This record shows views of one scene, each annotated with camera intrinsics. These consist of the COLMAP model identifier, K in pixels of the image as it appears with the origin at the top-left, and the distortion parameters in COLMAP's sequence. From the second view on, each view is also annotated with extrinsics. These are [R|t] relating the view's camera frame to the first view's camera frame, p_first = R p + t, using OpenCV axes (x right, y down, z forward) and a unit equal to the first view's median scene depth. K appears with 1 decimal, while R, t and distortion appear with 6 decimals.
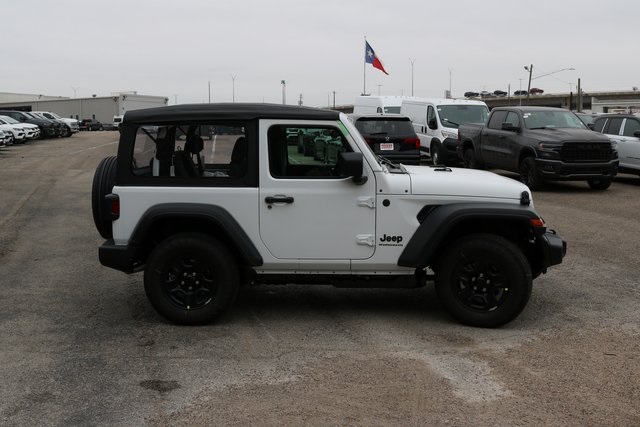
lens RADIAL K [[765.9, 0, 312.7], [0, 765.9, 213.0], [0, 0, 1]] dist [-0.089892, 0.040190]
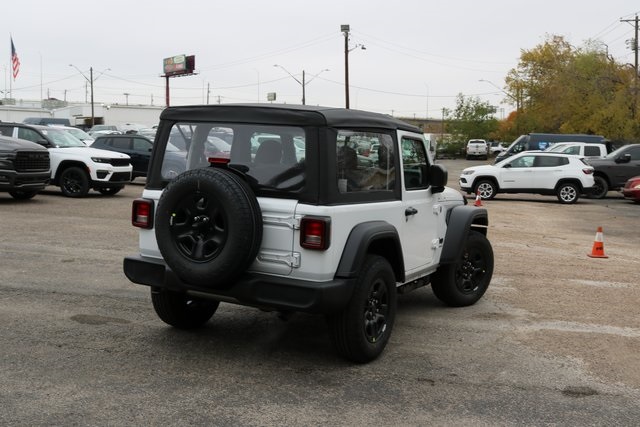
lens RADIAL K [[765.9, 0, 312.7], [0, 765.9, 213.0], [0, 0, 1]] dist [-0.089892, 0.040190]
pose [[0.427271, -0.052369, 0.902605, -0.987946], [0.062407, 0.997648, 0.028342, -0.051546], [-0.901967, 0.044220, 0.429535, 0.685618]]
